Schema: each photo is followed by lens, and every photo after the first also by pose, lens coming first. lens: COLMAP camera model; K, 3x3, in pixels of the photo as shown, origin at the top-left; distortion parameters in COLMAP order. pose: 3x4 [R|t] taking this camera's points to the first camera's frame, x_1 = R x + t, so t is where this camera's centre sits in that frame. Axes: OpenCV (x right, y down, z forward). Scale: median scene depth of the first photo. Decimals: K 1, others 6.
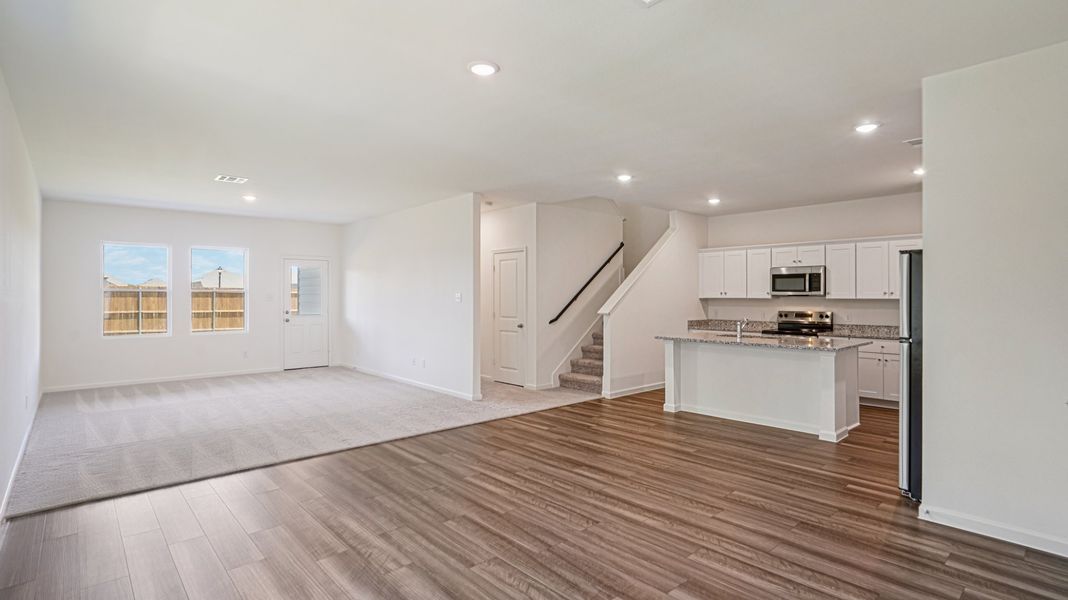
lens RADIAL K [[510.5, 0, 535.3], [0, 510.5, 290.4], [0, 0, 1]] dist [-0.027739, 0.013294]
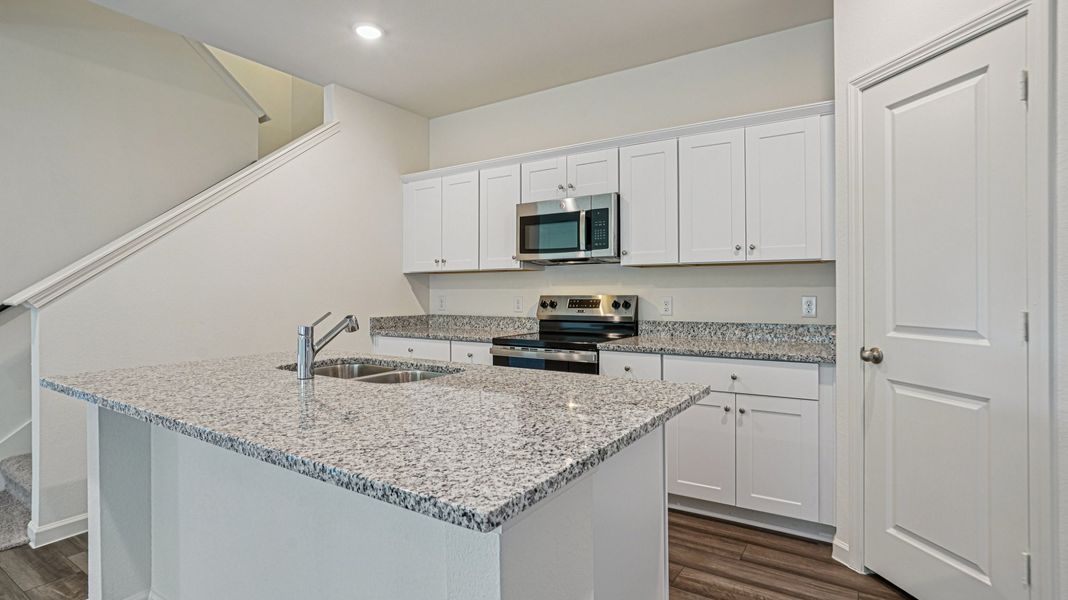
lens RADIAL K [[548.9, 0, 511.8], [0, 548.9, 280.3], [0, 0, 1]] dist [-0.002574, 0.000424]
pose [[0.974016, -0.003232, 0.226454, 0.432935], [0.004478, 0.999978, -0.004988, 0.037198], [-0.226433, 0.005872, 0.974009, 0.639346]]
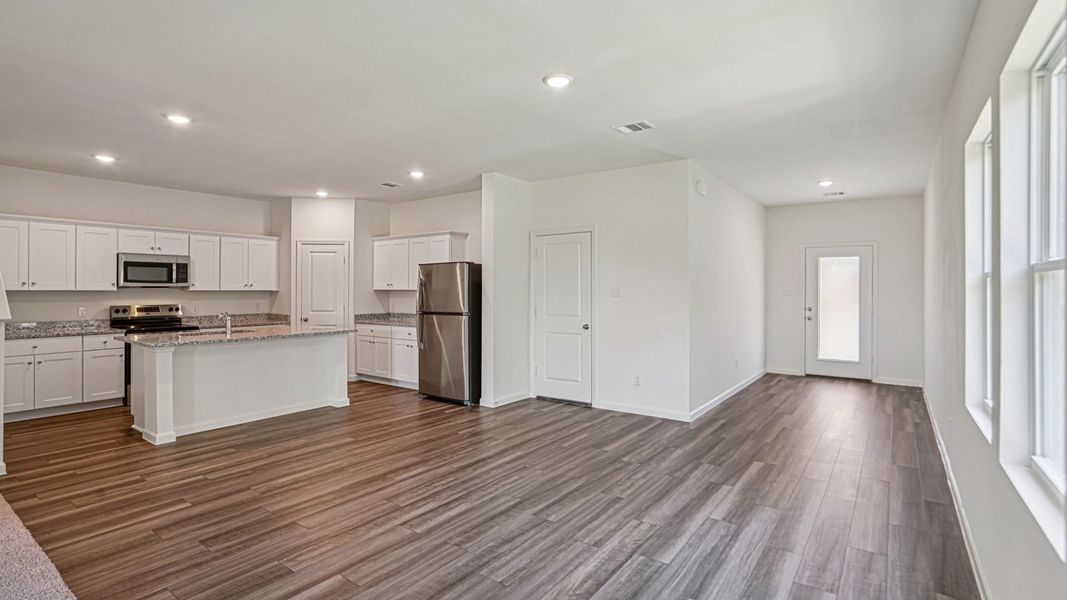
lens RADIAL K [[510.0, 0, 539.8], [0, 510.0, 283.5], [0, 0, 1]] dist [-0.027739, 0.013294]
pose [[-0.203767, 0.009490, 0.978973, -0.588275], [-0.013848, 0.999825, -0.012574, 0.007092], [-0.978922, -0.016119, -0.203600, 0.638946]]
